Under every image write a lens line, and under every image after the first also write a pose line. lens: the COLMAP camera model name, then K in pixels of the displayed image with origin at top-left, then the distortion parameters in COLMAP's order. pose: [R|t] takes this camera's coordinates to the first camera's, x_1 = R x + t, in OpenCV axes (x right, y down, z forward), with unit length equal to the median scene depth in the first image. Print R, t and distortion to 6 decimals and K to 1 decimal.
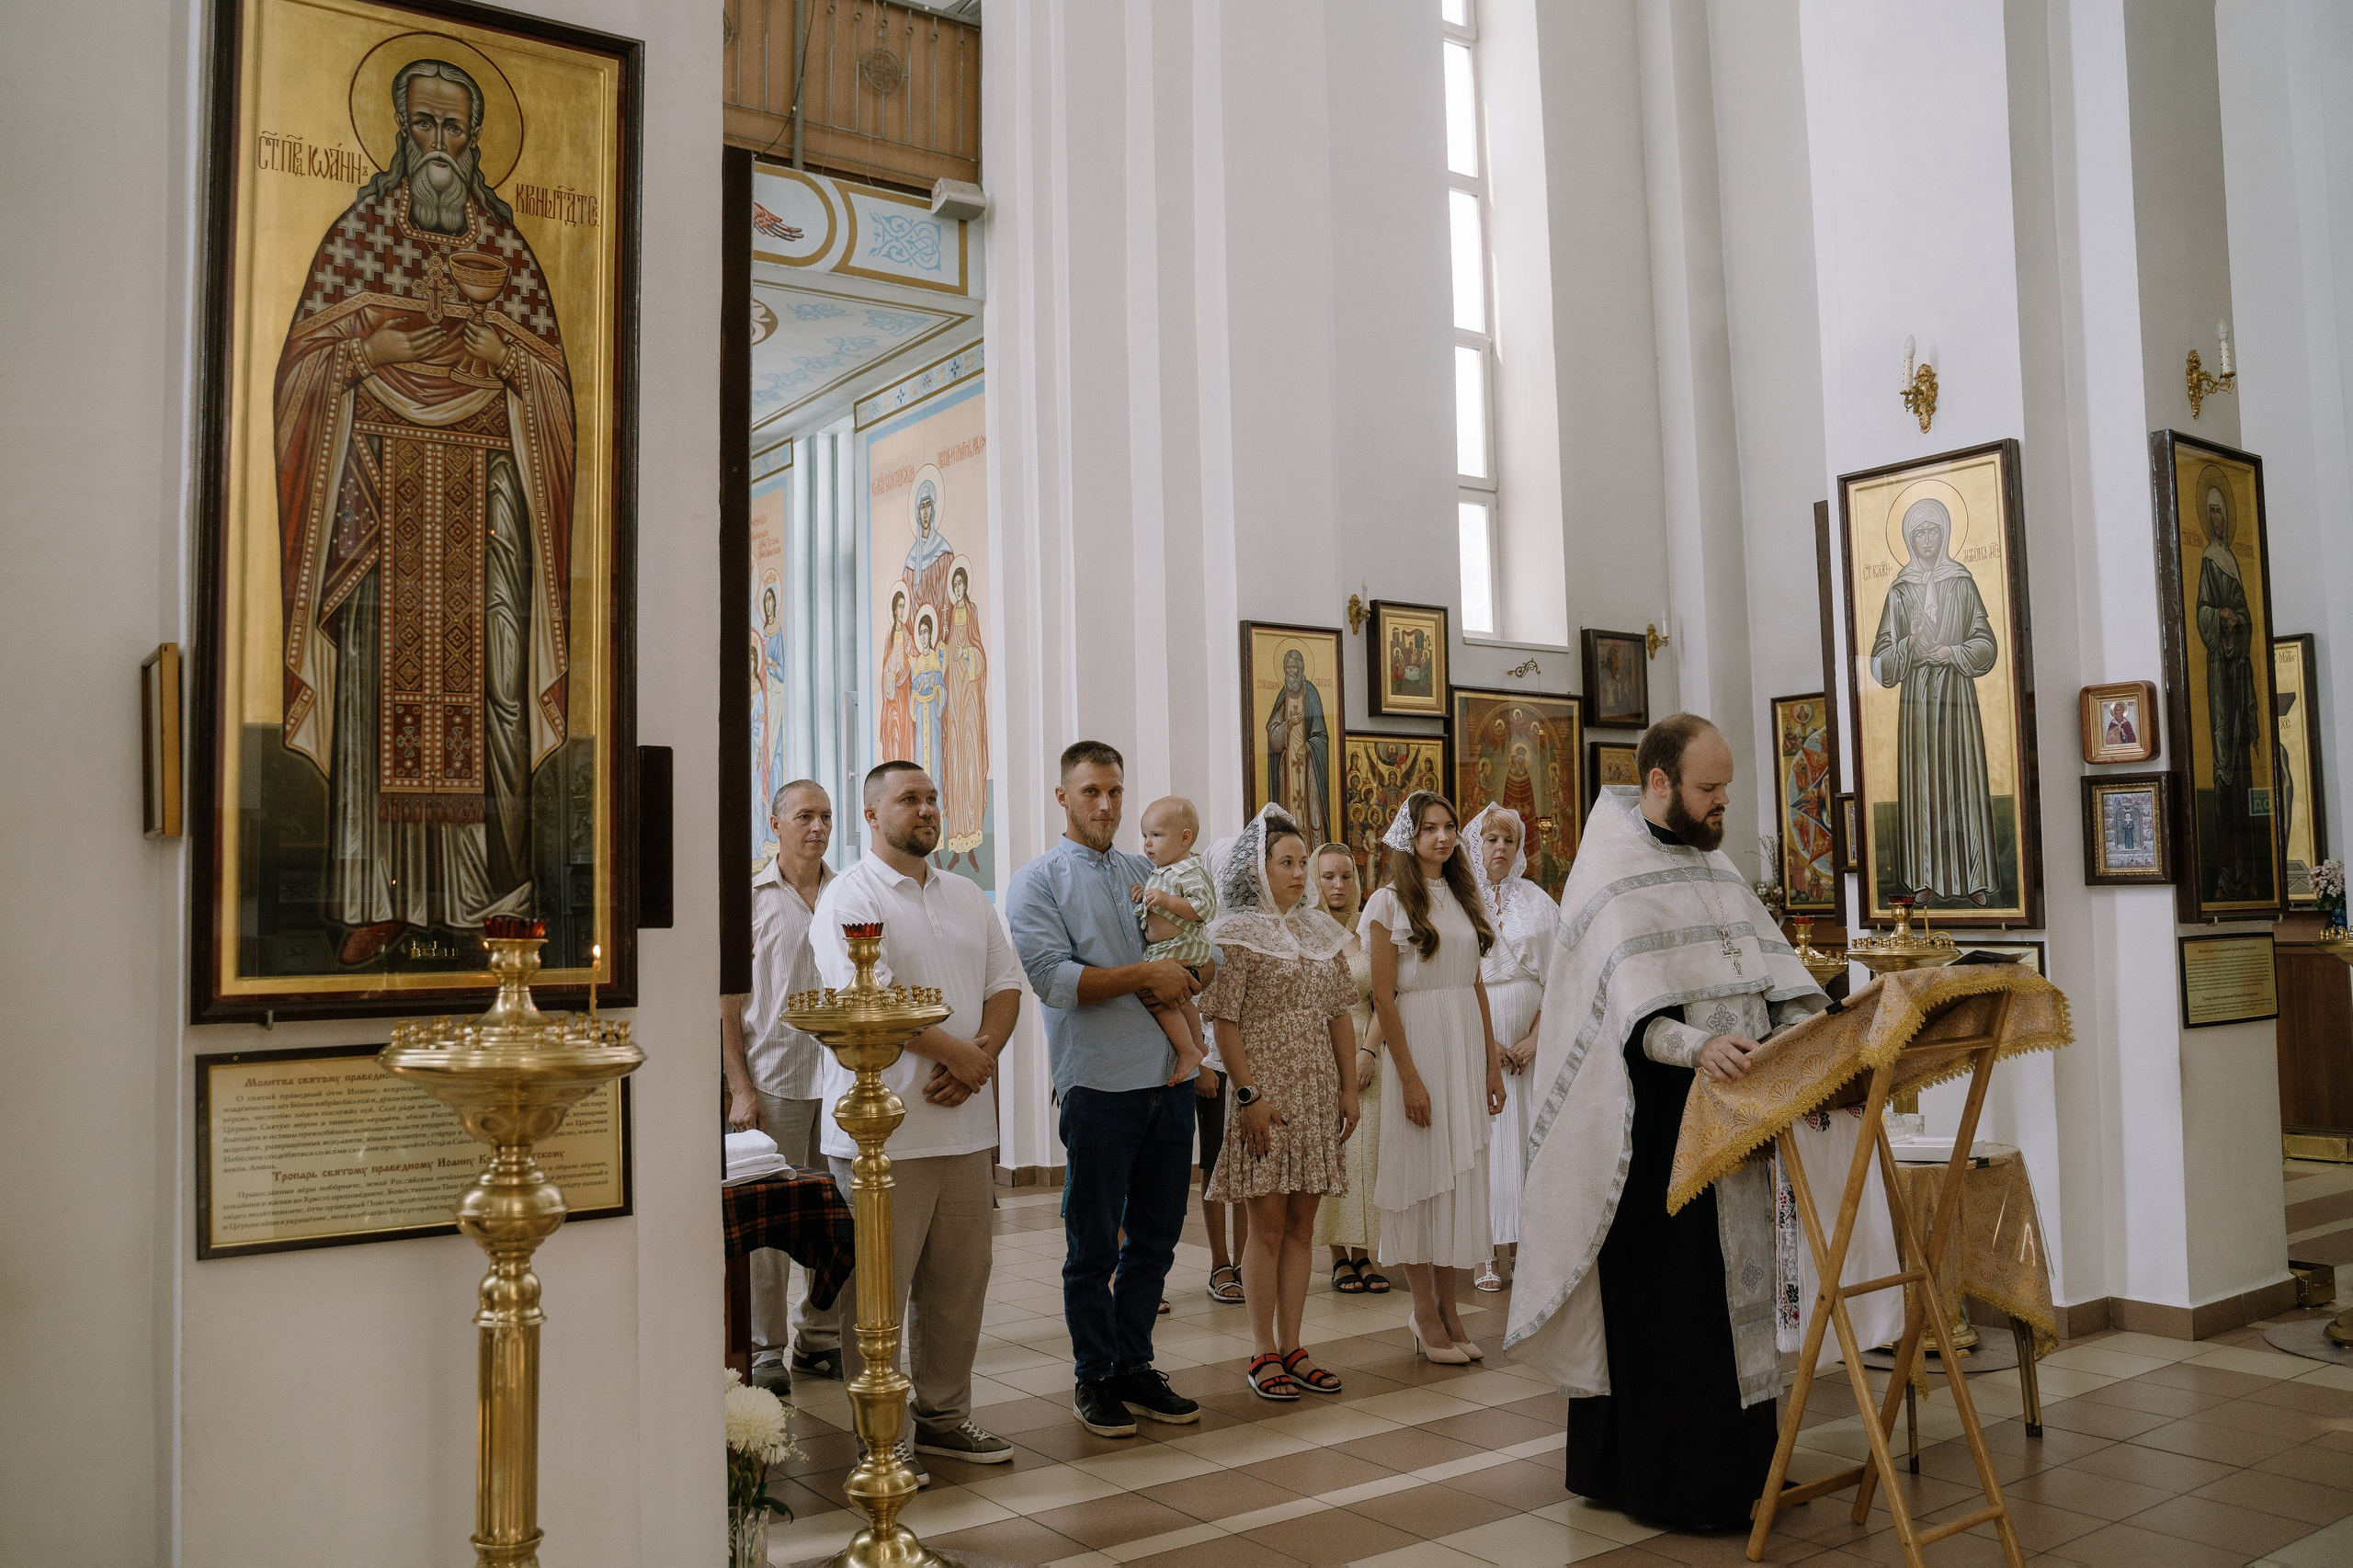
lens RADIAL K [[1963.0, 0, 1151.8], [0, 1963.0, 801.4], [0, 0, 1]] dist [-0.111827, 0.133259]
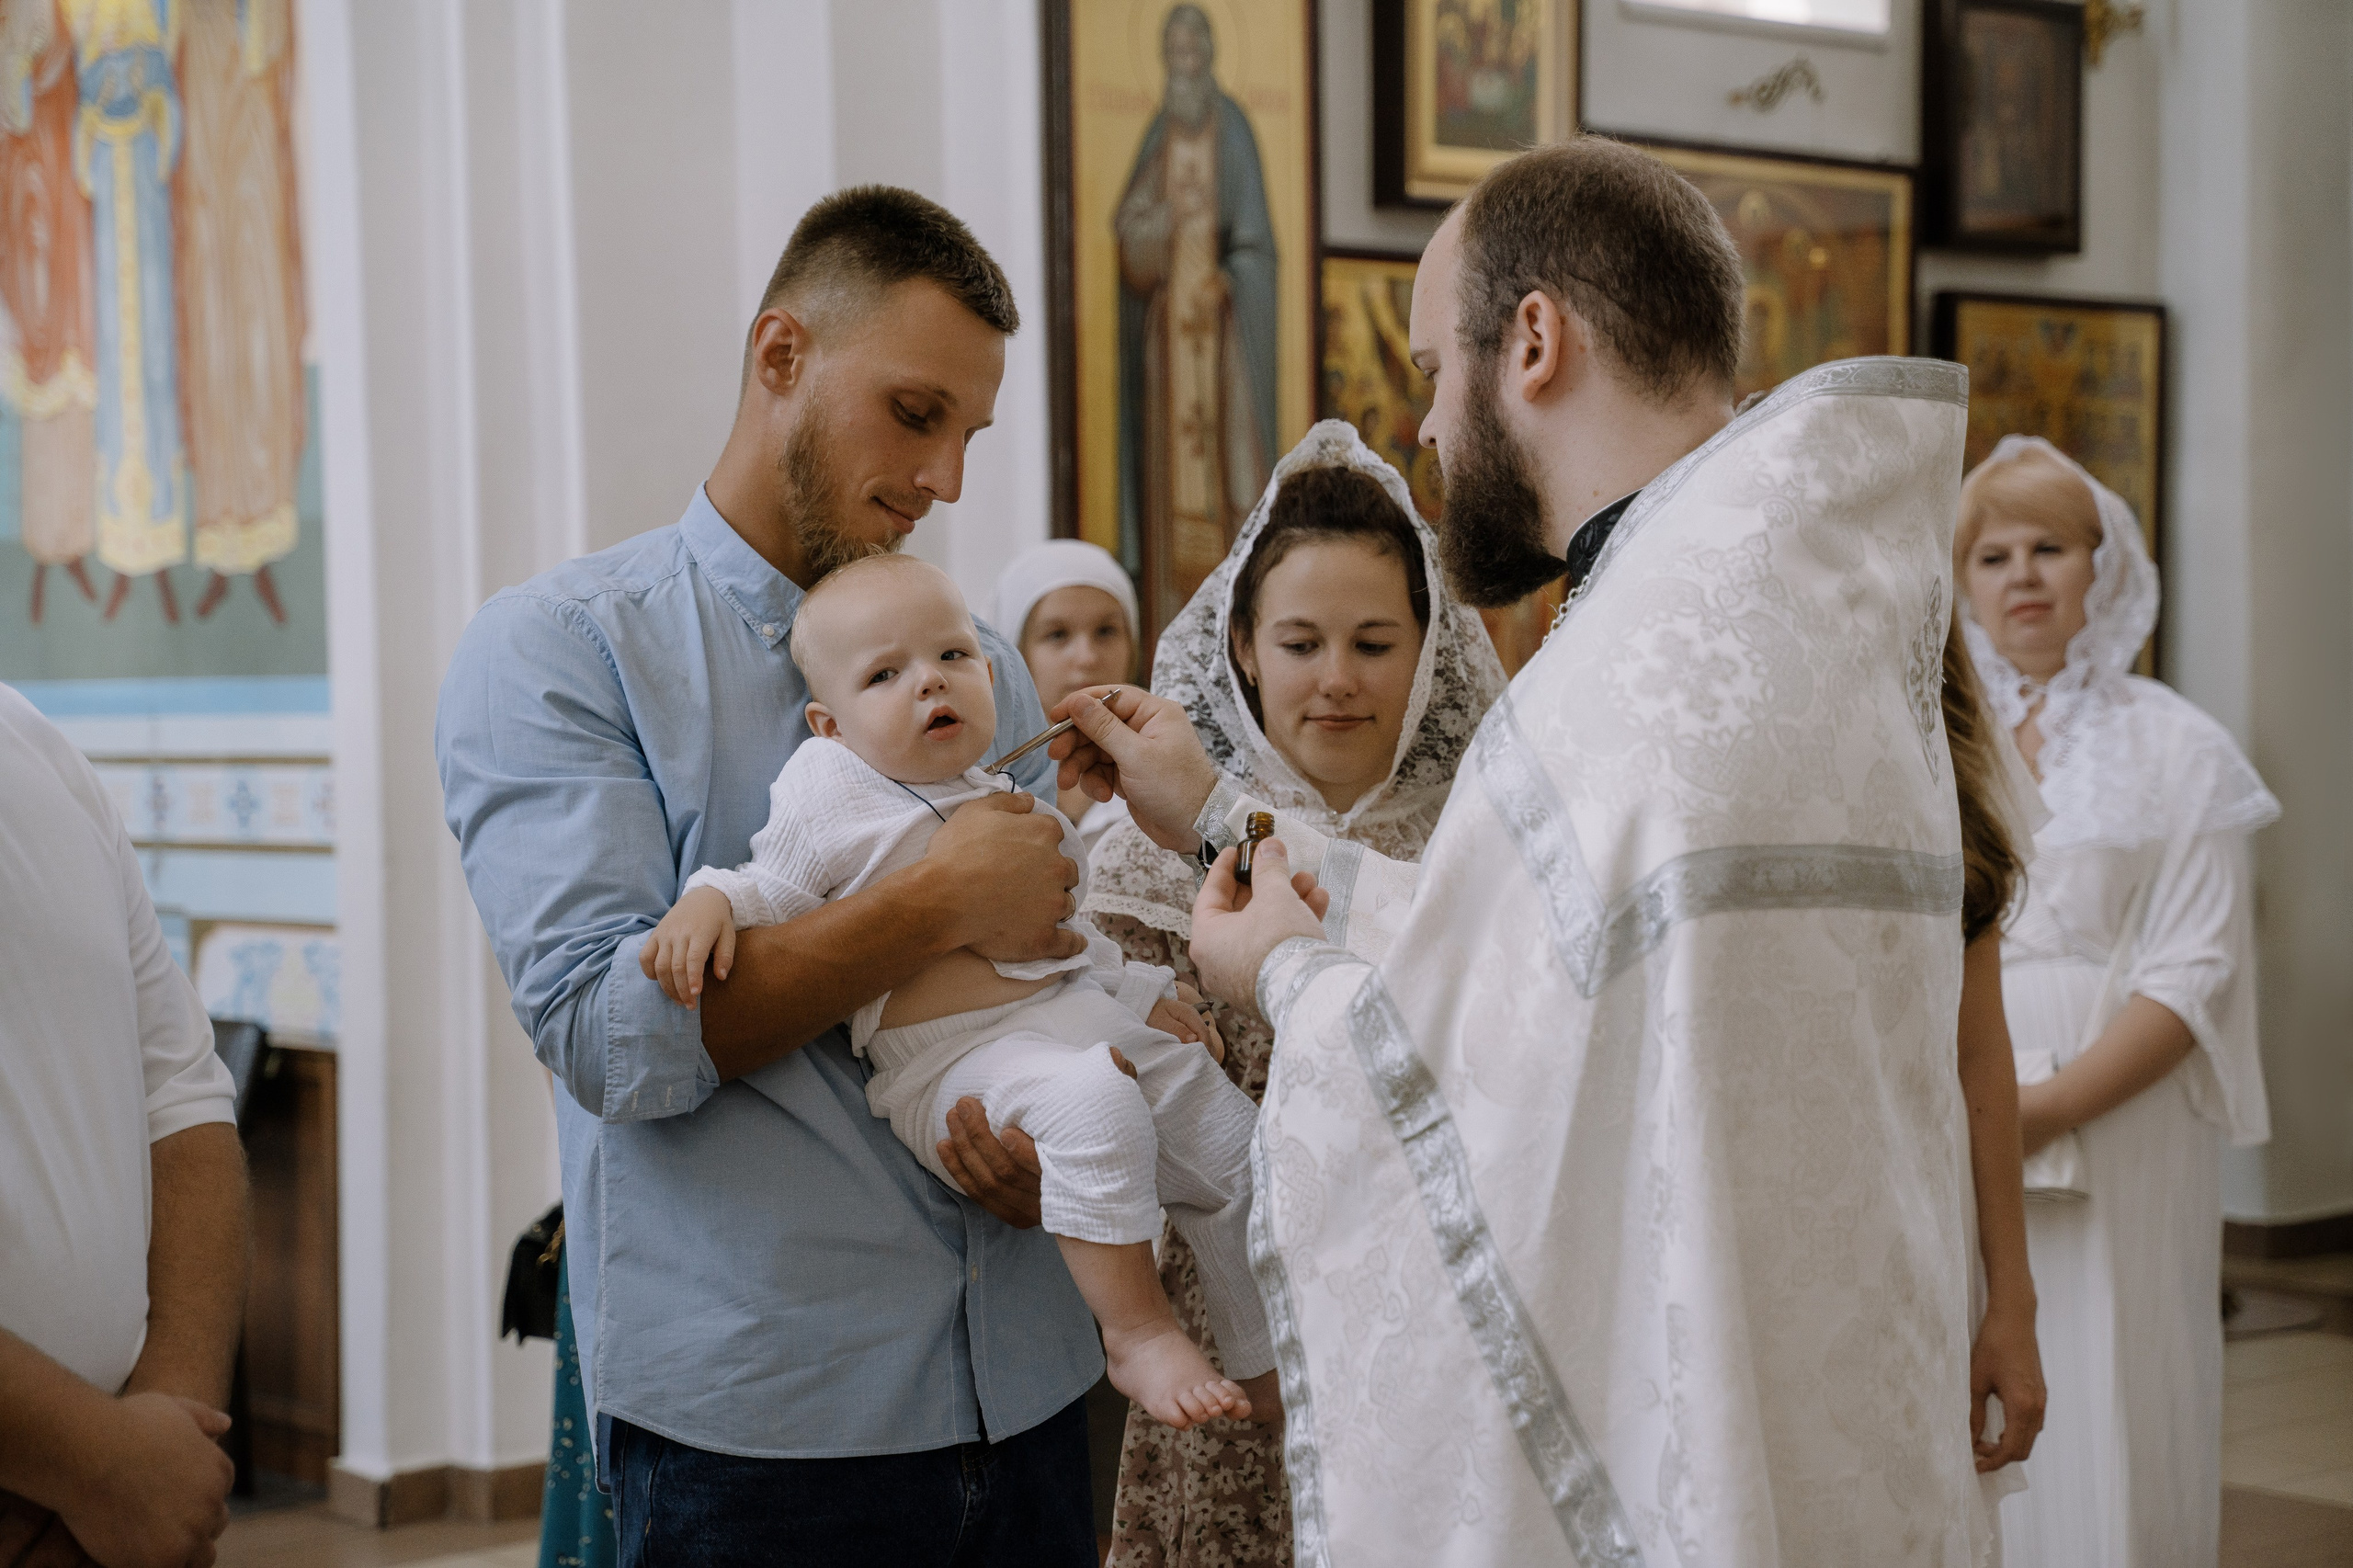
lens RADIAL K [[4210.0, 0, 1230.4], [0, 4210.0, 789.2], [0, 0, 1]] dist [0.169586, 0.112570]
pose [[0.992798, 0.000024, 0.119799, -0.011190], [-0.009306, 0.996994, 0.076918, 0.005046], [-0.119437, -0.077479, 0.989814, 0.229682]]
